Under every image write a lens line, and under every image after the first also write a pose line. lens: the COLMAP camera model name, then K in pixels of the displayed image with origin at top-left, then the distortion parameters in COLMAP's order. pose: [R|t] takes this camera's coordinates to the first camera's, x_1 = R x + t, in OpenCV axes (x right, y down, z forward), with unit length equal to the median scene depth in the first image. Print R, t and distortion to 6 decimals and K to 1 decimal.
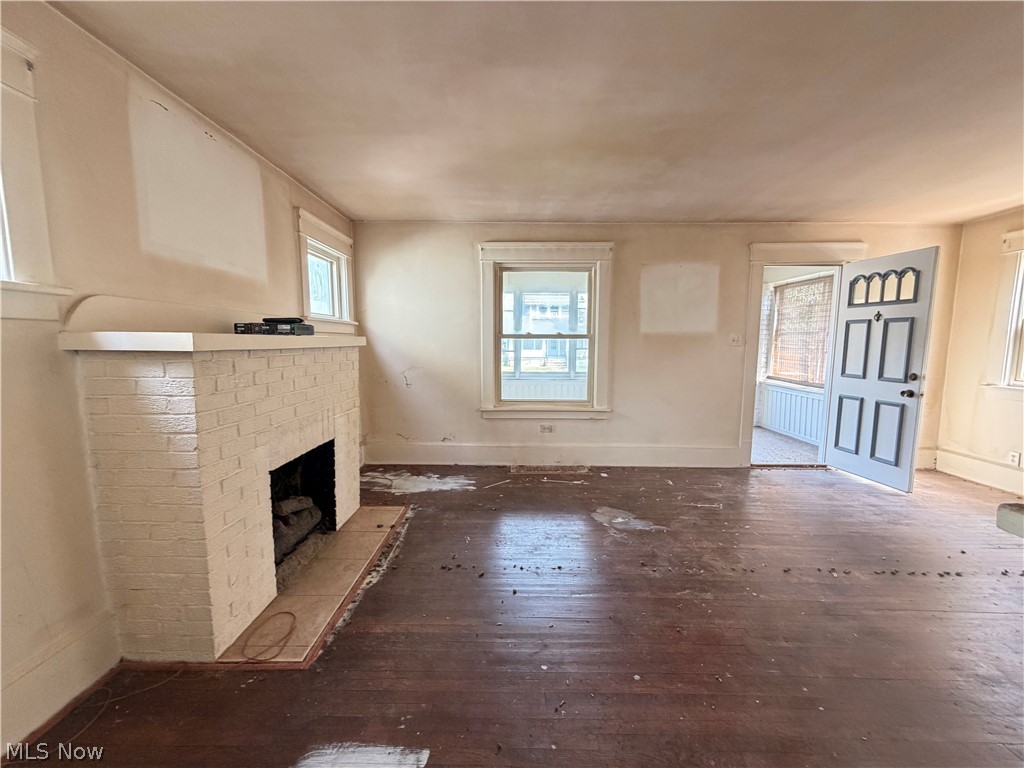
lens RADIAL K [[405.1, 0, 512.0], [0, 405.1, 384.0], [0, 0, 1]] dist [-0.000862, 0.000173]
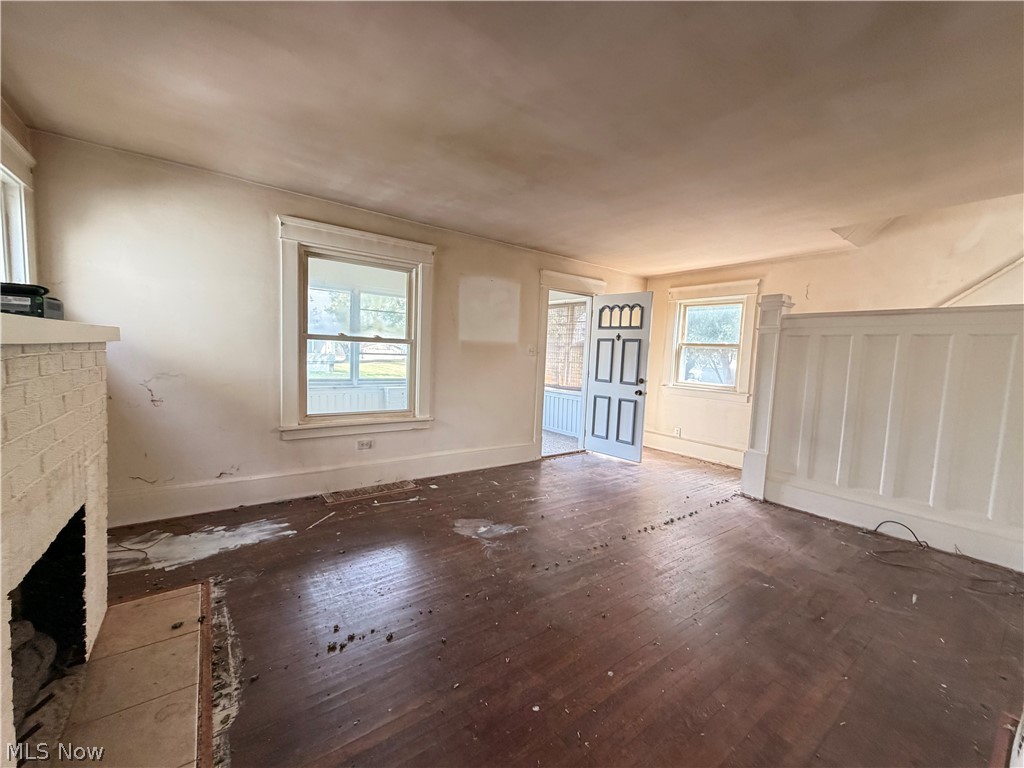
lens RADIAL K [[405.1, 0, 512.0], [0, 405.1, 384.0], [0, 0, 1]] dist [-0.000862, 0.000173]
pose [[0.798726, -0.016756, 0.601461, -0.201795], [0.024530, 0.999688, -0.004725, -0.009805], [-0.601194, 0.018528, 0.798888, 0.119709]]
